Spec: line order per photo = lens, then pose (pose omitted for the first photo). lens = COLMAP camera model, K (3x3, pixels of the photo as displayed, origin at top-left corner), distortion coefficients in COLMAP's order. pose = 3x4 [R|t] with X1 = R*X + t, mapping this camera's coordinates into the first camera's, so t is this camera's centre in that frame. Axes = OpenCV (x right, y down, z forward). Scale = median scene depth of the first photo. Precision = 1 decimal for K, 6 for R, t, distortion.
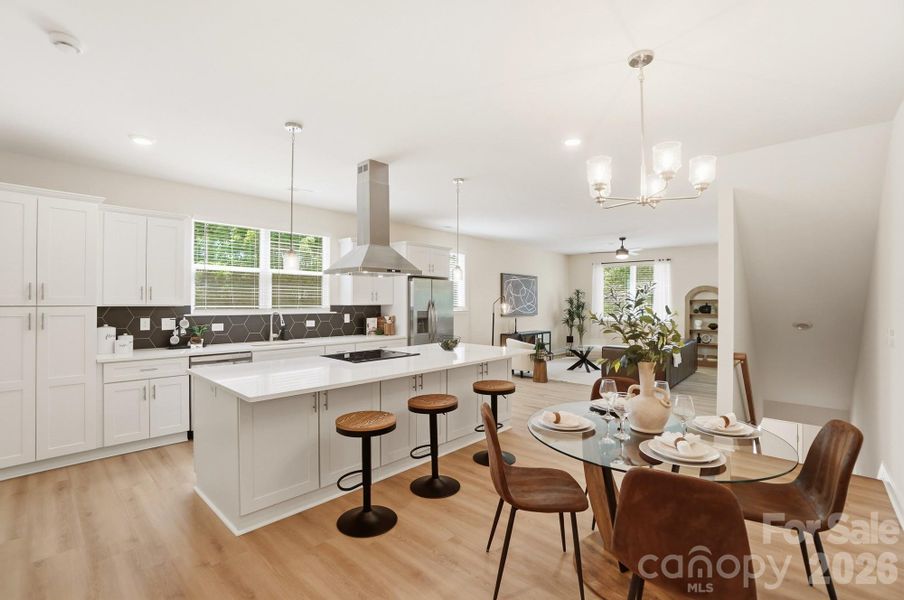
lens RADIAL K [[405.4, 0, 448.7], [0, 405.4, 301.2], [0, 0, 1]] dist [-0.065117, 0.024677]
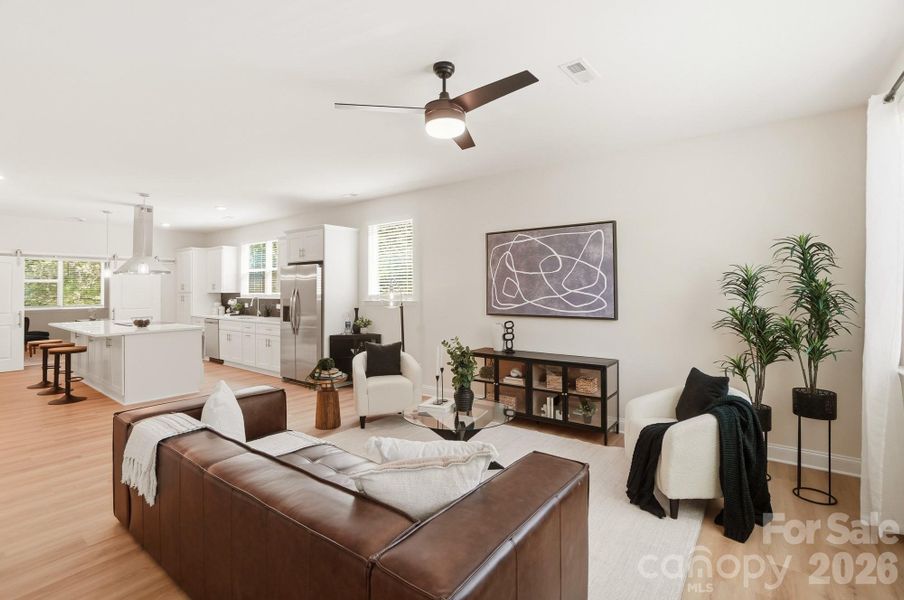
lens RADIAL K [[422.2, 0, 443.6], [0, 422.2, 280.2], [0, 0, 1]] dist [-0.043533, 0.013613]
pose [[0.078121, -0.025578, -0.996616, 1.002704], [0.008952, 0.999649, -0.024954, 0.007594], [0.996904, -0.006972, 0.078322, 1.325608]]
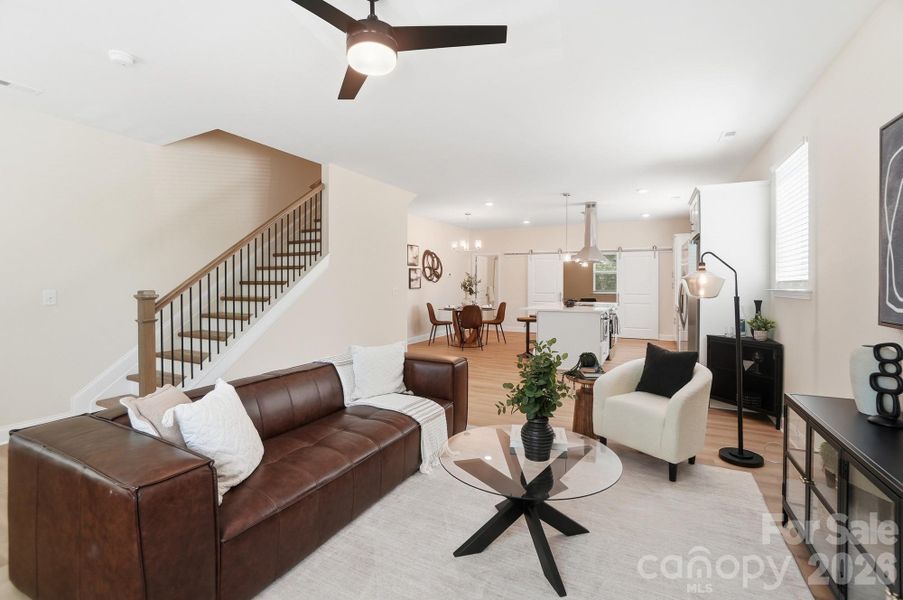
lens RADIAL K [[410.8, 0, 446.1], [0, 410.8, 282.7], [0, 0, 1]] dist [-0.064980, 0.024628]
pose [[-0.963336, -0.006202, -0.268227, 0.617903], [-0.005713, 0.999980, -0.002603, 0.024313], [0.268238, -0.000975, -0.963352, 1.683246]]
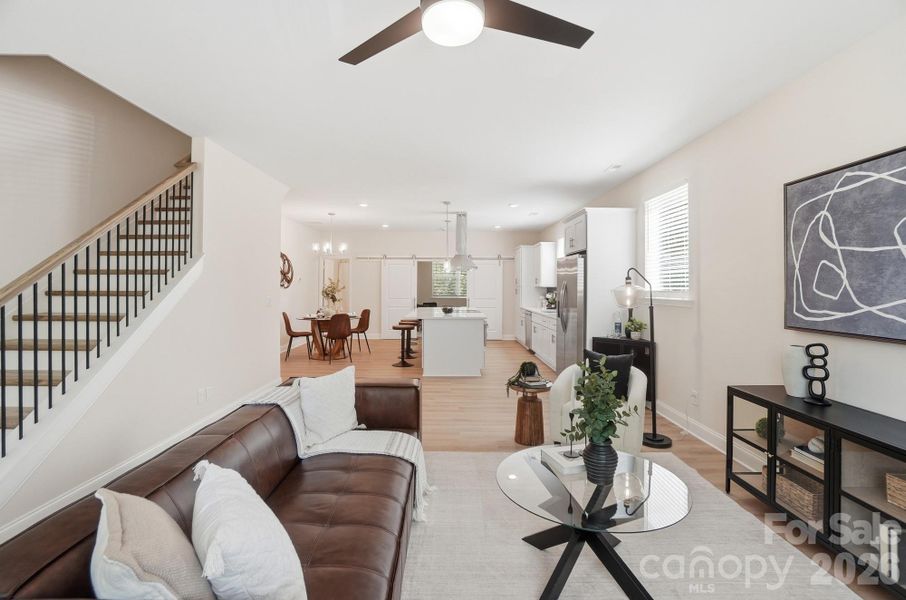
lens RADIAL K [[412.1, 0, 447.5], [0, 412.1, 282.7], [0, 0, 1]] dist [-0.064980, 0.024628]
pose [[-0.740439, -0.012082, -0.672015, 0.761090], [-0.006108, 0.999918, -0.011247, 0.012377], [0.672096, -0.004223, -0.740452, 1.546125]]
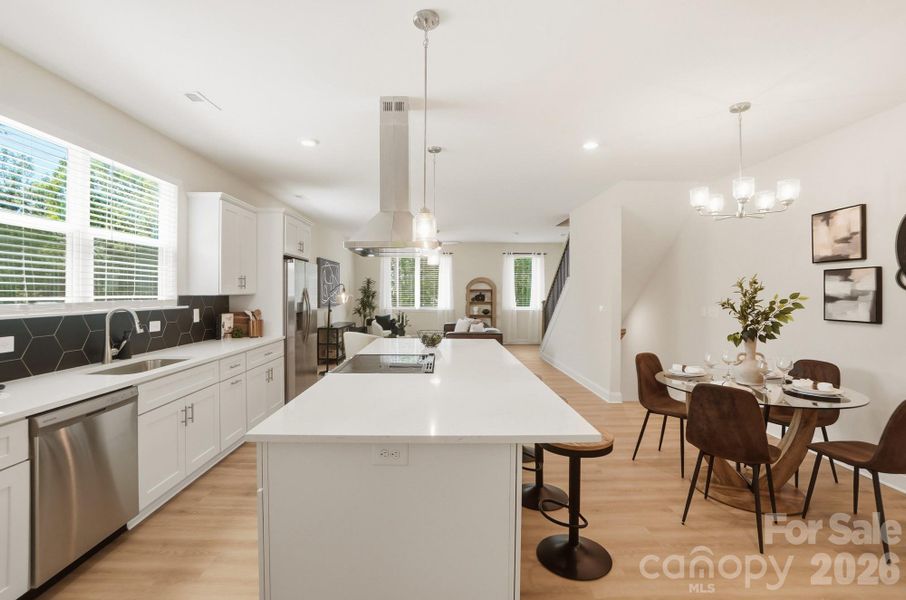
lens RADIAL K [[413.1, 0, 449.4], [0, 413.1, 291.3], [0, 0, 1]] dist [-0.064392, 0.024921]
pose [[0.723453, 0.000894, 0.690373, -0.405131], [-0.001675, 0.999998, 0.000460, 0.002204], [-0.690371, -0.001489, 0.723454, 0.246500]]
